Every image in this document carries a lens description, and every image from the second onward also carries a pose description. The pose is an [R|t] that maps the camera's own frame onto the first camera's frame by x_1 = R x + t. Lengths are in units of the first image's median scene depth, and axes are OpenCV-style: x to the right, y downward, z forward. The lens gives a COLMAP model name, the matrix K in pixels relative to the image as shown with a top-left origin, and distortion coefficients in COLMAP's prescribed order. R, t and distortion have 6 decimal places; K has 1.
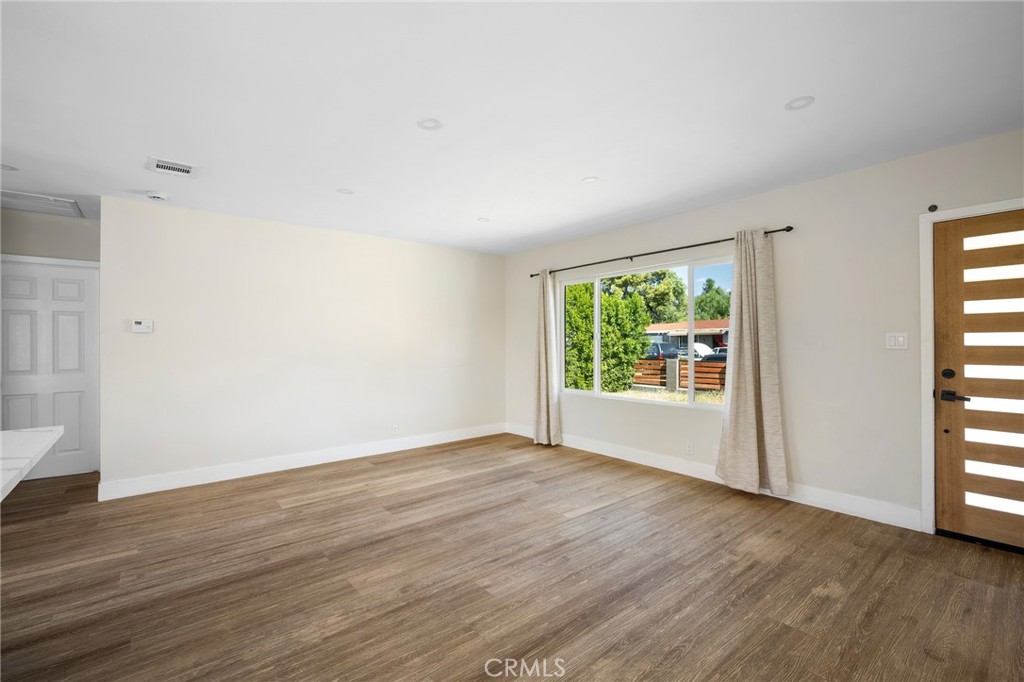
lens RADIAL K [[449.6, 0, 511.9], [0, 449.6, 340.7], [0, 0, 1]] dist [0.002665, 0.000256]
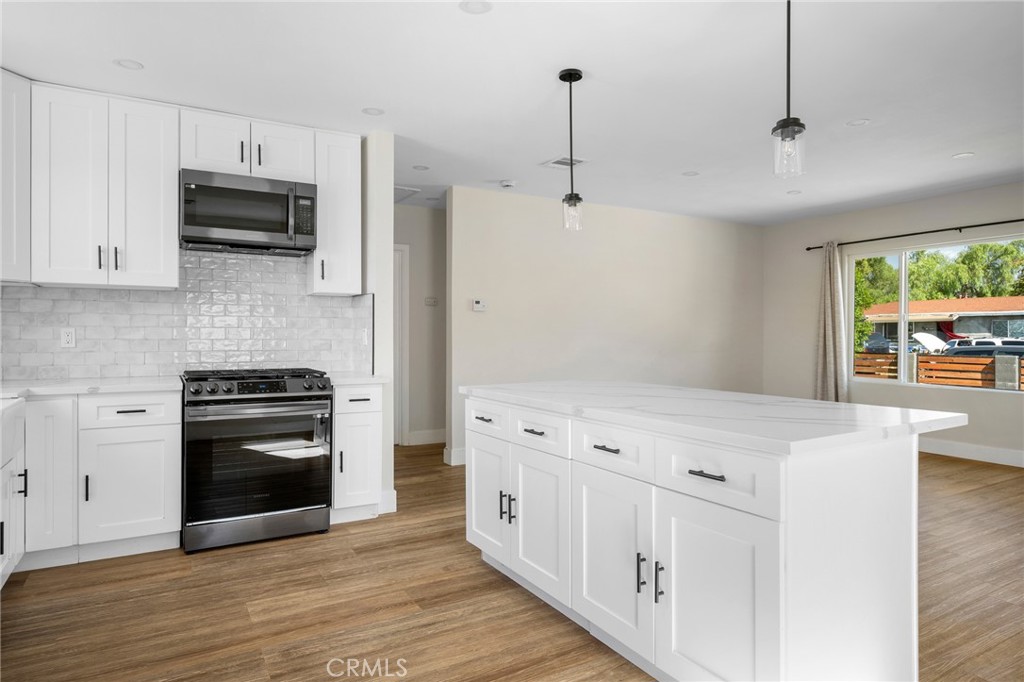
lens RADIAL K [[609.5, 0, 511.8], [0, 609.5, 338.8], [0, 0, 1]] dist [-0.003991, -0.001301]
pose [[0.985672, 0.008423, -0.168464, -0.109677], [-0.005825, 0.999856, 0.015911, 0.005453], [0.168574, -0.014702, 0.985579, -0.092667]]
